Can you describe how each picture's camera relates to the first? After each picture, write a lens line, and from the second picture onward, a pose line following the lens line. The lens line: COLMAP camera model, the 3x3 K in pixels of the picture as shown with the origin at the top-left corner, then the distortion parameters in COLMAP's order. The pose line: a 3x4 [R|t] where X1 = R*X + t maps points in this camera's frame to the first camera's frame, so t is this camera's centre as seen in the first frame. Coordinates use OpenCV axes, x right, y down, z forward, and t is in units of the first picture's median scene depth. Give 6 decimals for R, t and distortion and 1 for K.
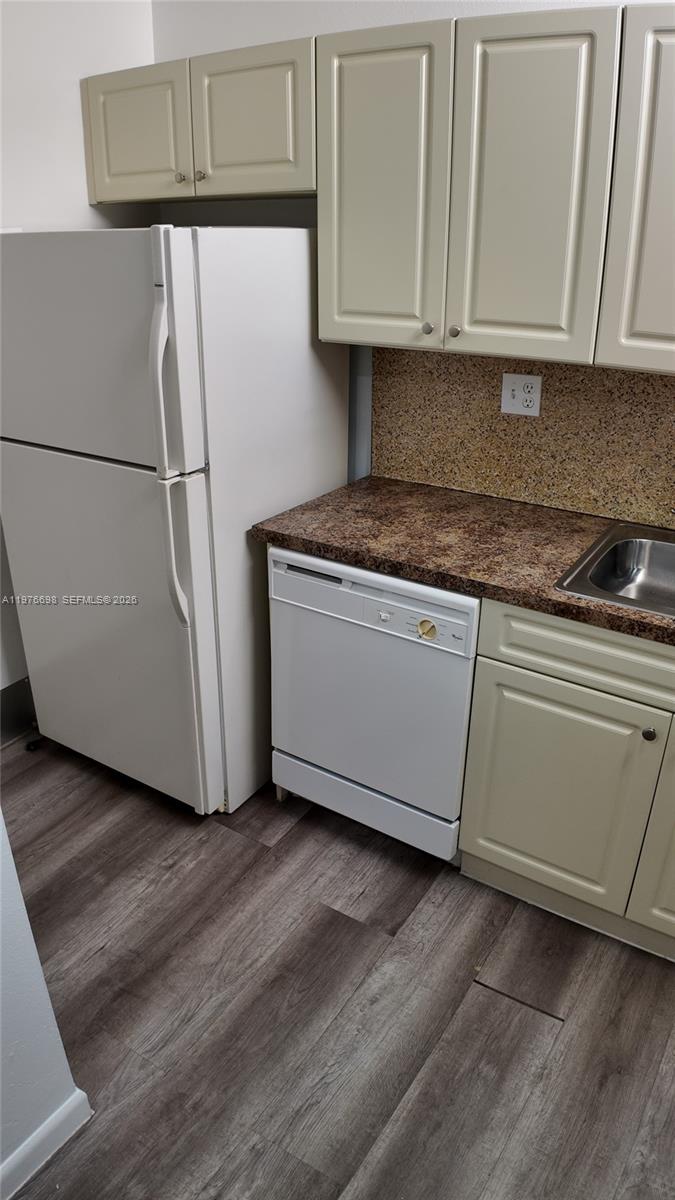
lens RADIAL K [[786.3, 0, 345.8], [0, 786.3, 600.8], [0, 0, 1]] dist [-0.112521, -0.004424]
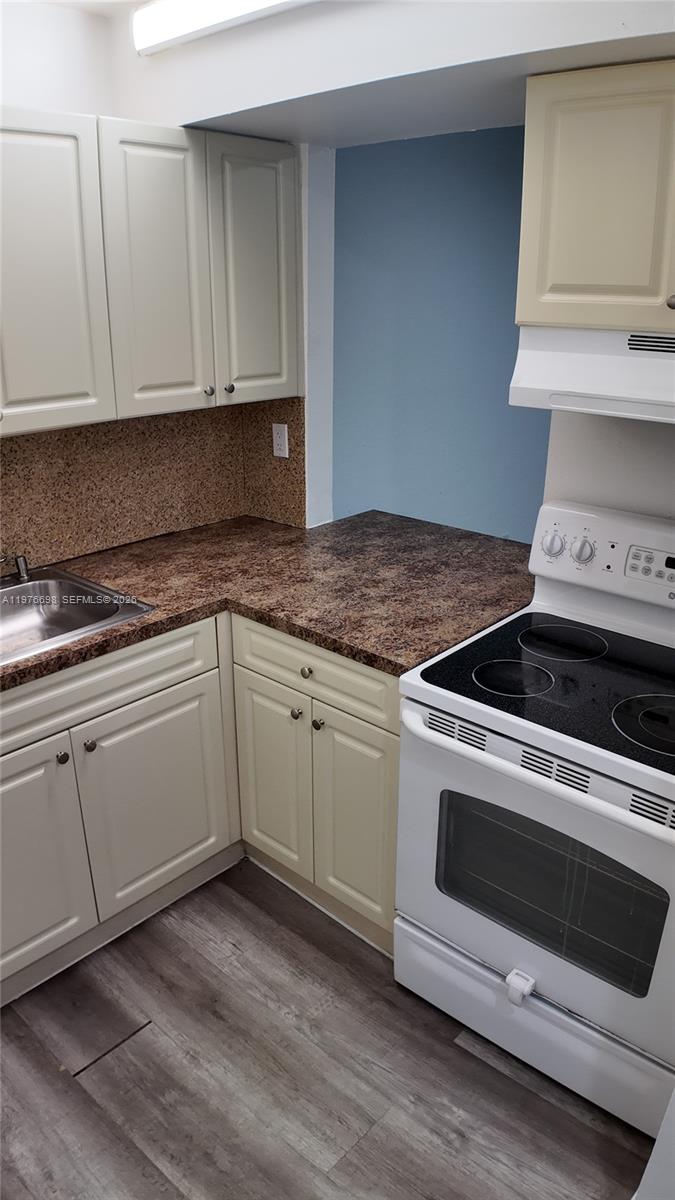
lens RADIAL K [[786.3, 0, 345.8], [0, 786.3, 600.8], [0, 0, 1]] dist [-0.112521, -0.004424]
pose [[0.170309, -0.368957, 0.913710, -0.406793], [0.416859, 0.867174, 0.272466, -0.135024], [-0.892874, 0.334485, 0.301491, 0.213233]]
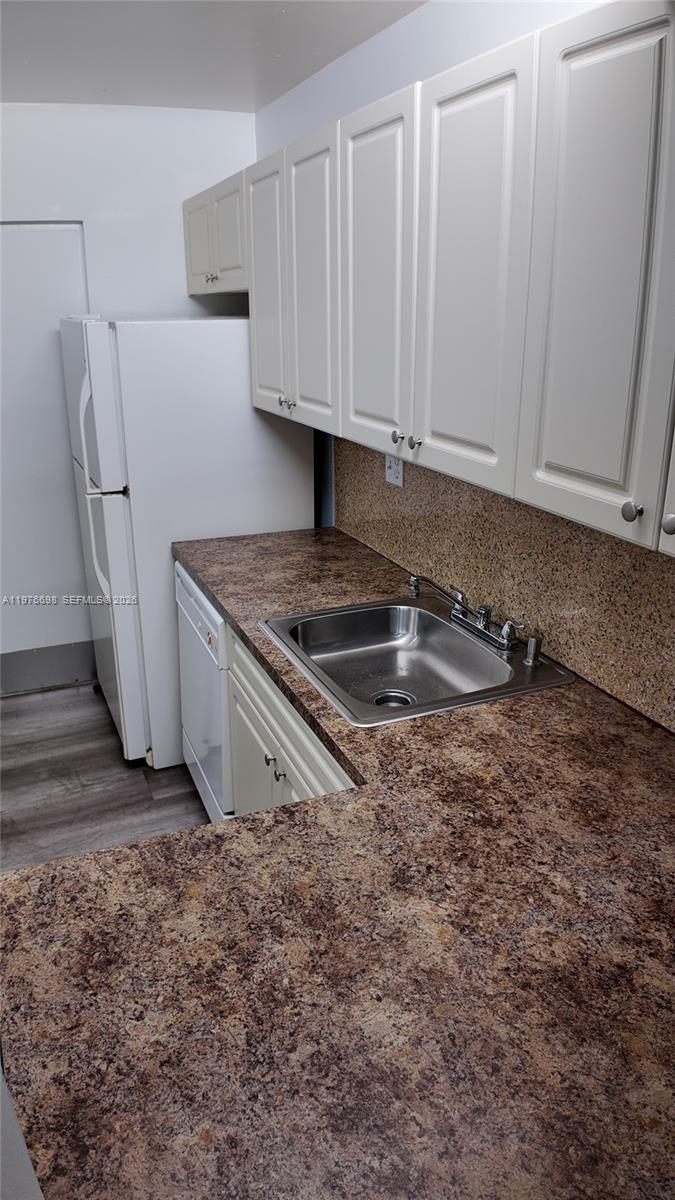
lens RADIAL K [[786.3, 0, 345.8], [0, 786.3, 600.8], [0, 0, 1]] dist [-0.112521, -0.004424]
pose [[0.829905, 0.192905, -0.523493, 0.908340], [-0.239435, 0.970666, -0.021895, -0.046641], [0.503913, 0.143513, 0.851749, 0.062718]]
